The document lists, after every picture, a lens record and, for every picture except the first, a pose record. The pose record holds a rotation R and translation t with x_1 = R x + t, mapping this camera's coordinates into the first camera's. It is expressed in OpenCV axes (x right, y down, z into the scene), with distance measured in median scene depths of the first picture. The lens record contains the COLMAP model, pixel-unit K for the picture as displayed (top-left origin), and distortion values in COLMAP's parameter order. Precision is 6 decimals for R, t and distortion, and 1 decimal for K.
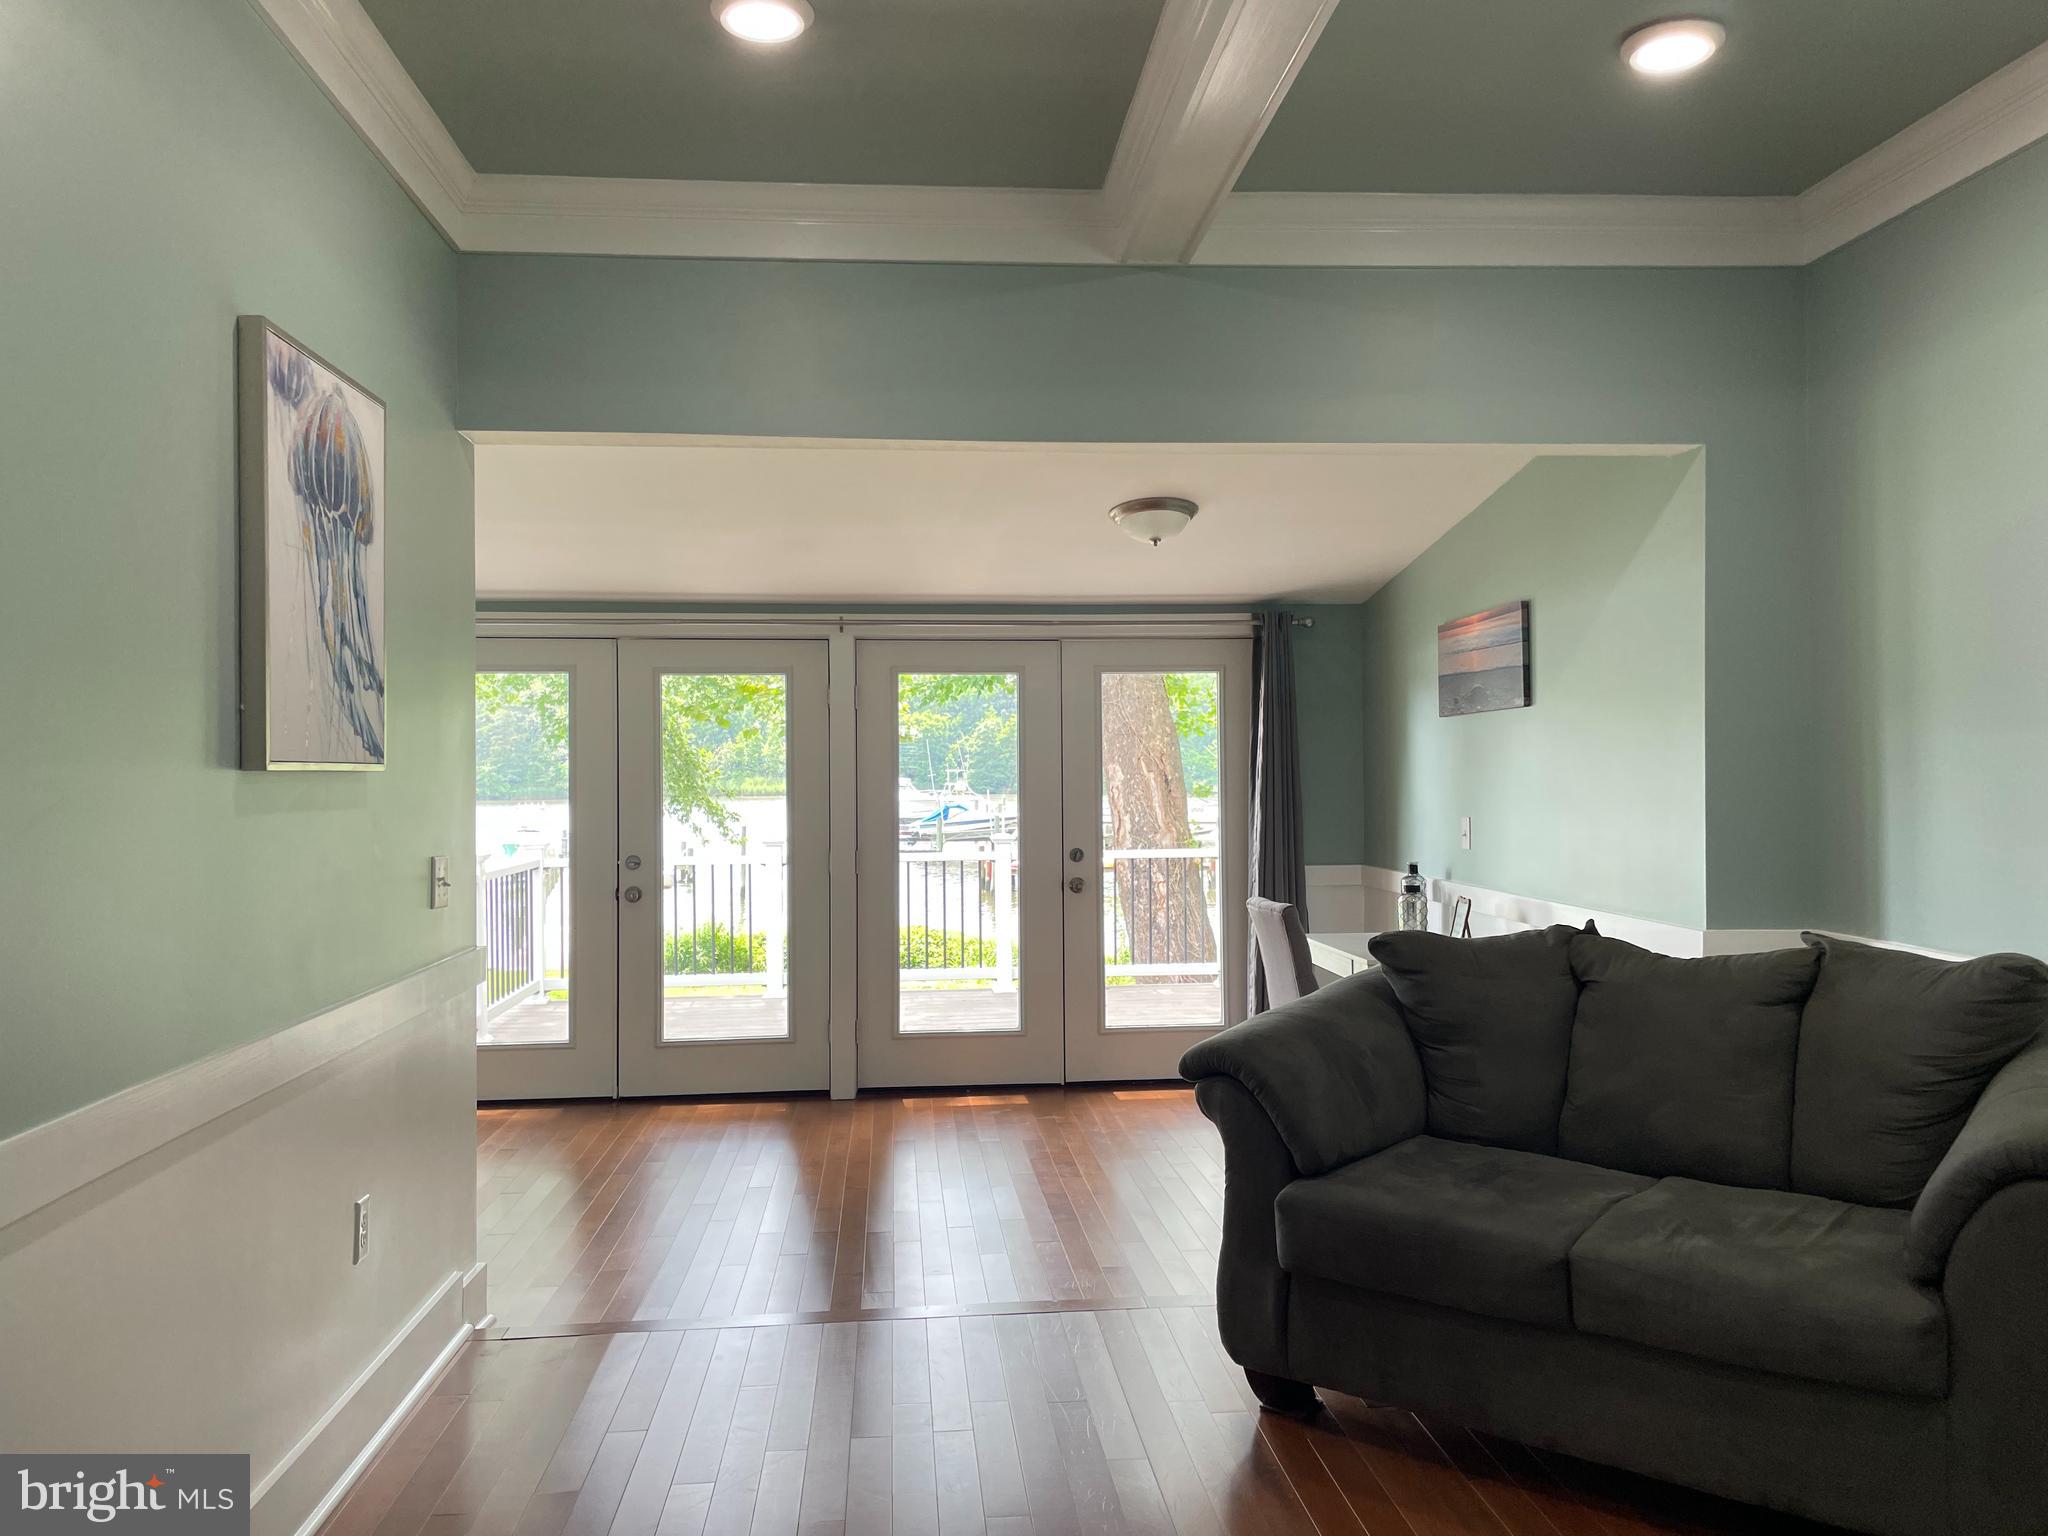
lens RADIAL K [[1562.5, 0, 1024.0], [0, 1562.5, 768.0], [0, 0, 1]] dist [0.074289, -0.000729]
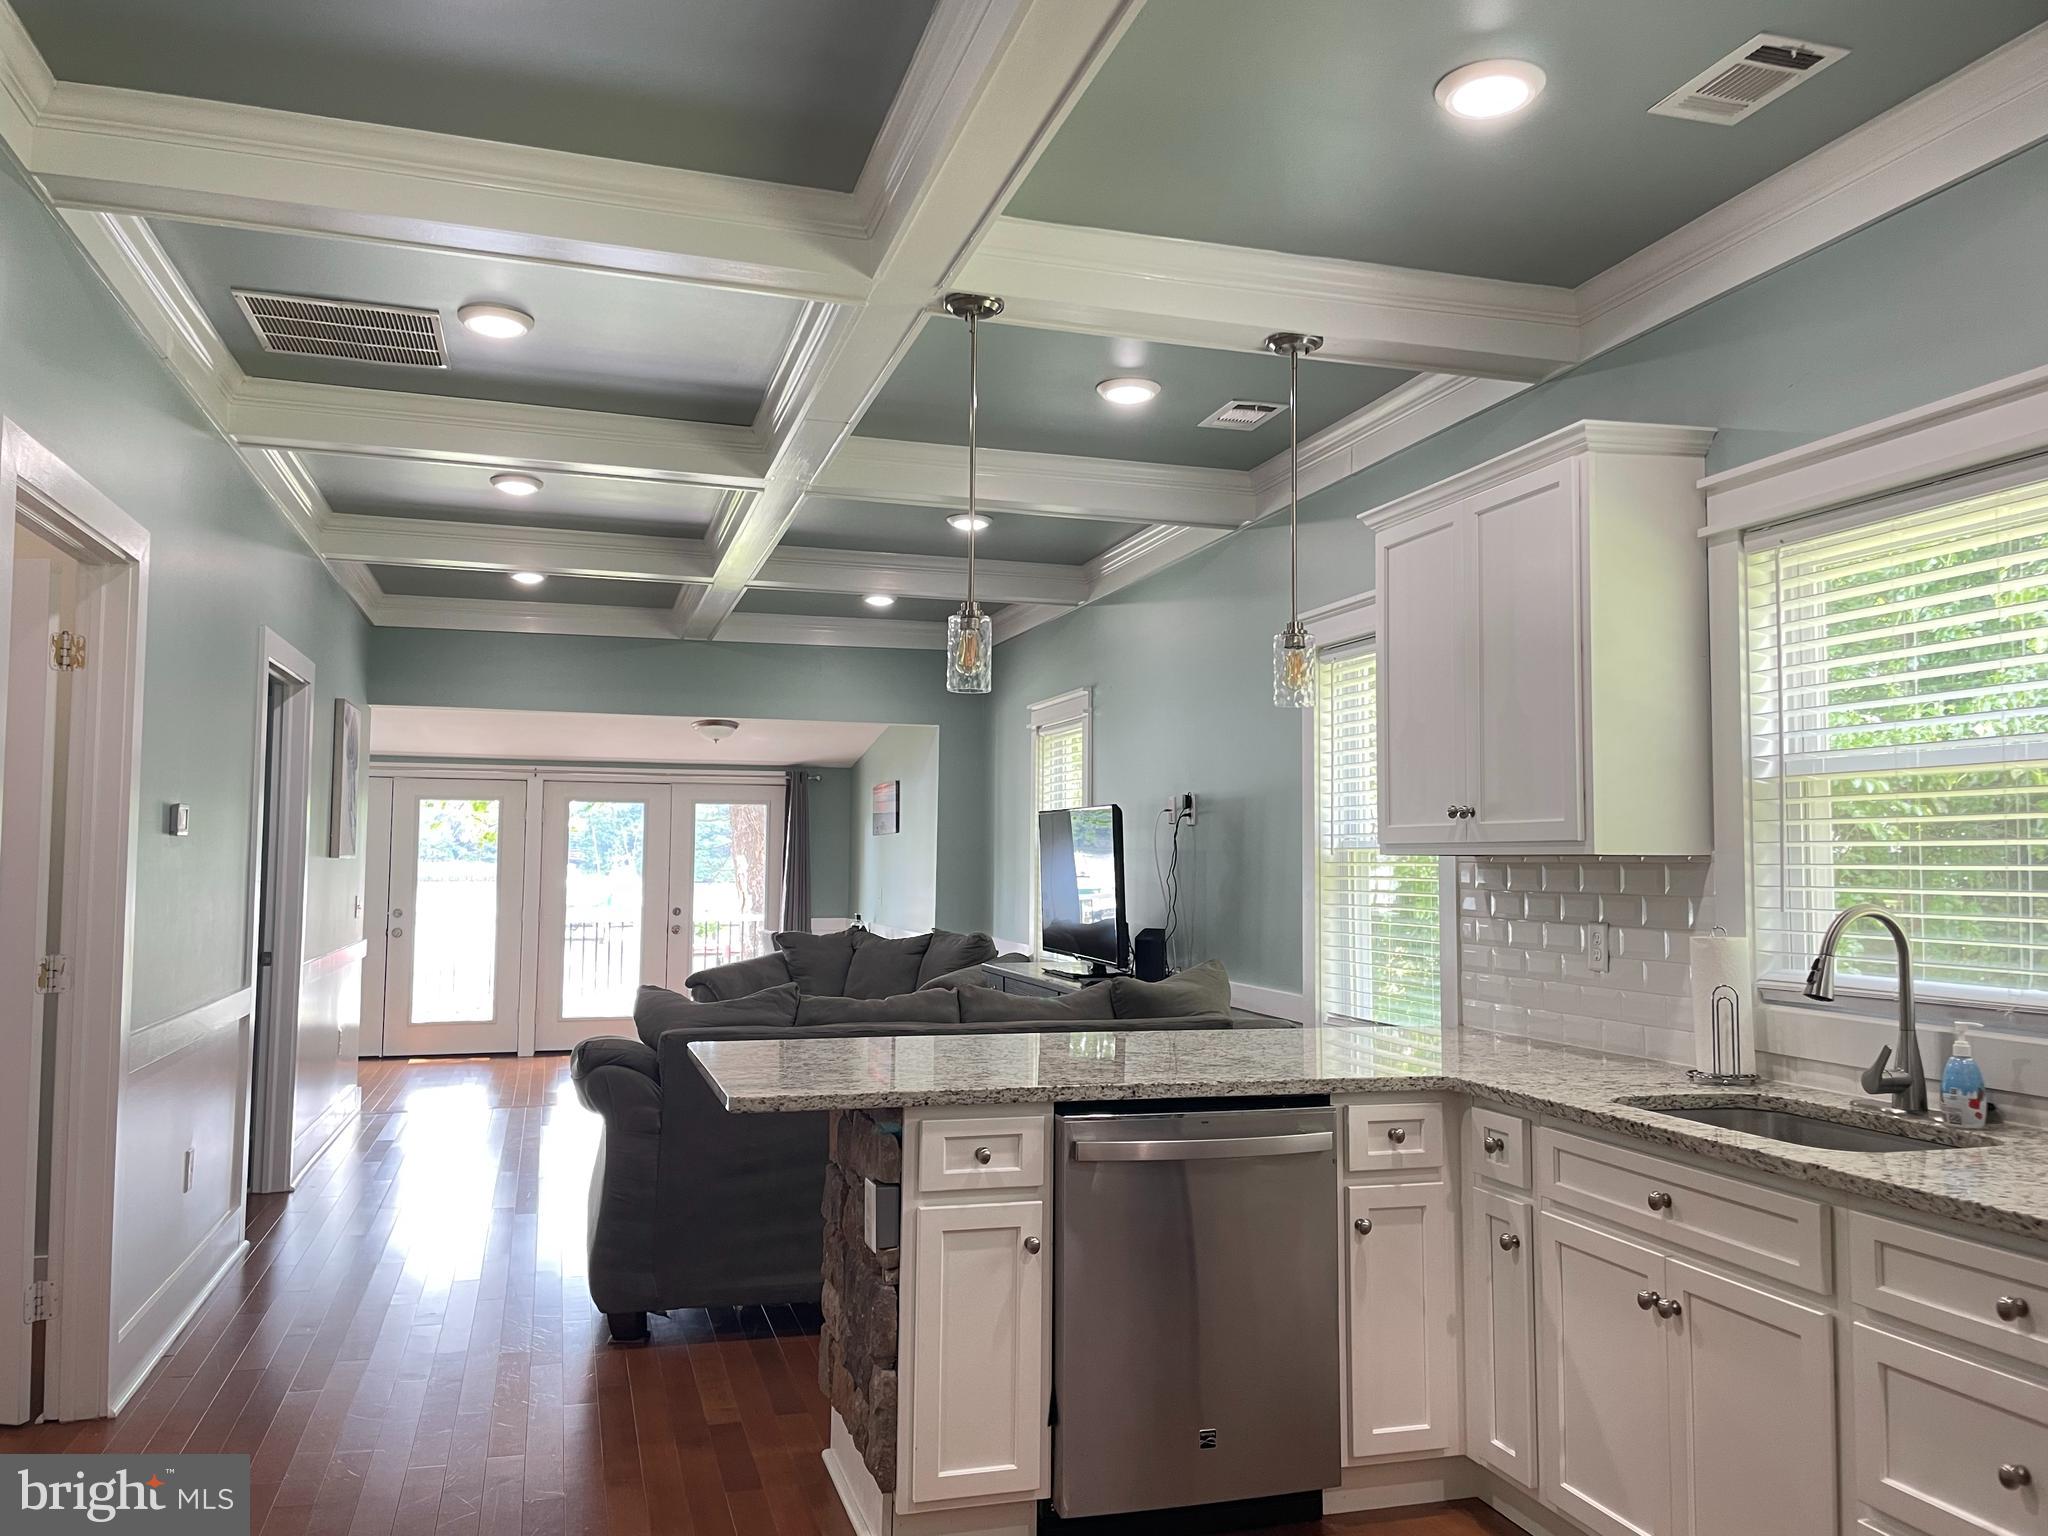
lens RADIAL K [[1562.5, 0, 1024.0], [0, 1562.5, 768.0], [0, 0, 1]] dist [0.074289, -0.000729]
pose [[0.978797, 0.028716, 0.202810, 0.054393], [-0.016871, 0.998062, -0.059894, -0.003980], [-0.204137, 0.055203, 0.977385, -0.767582]]
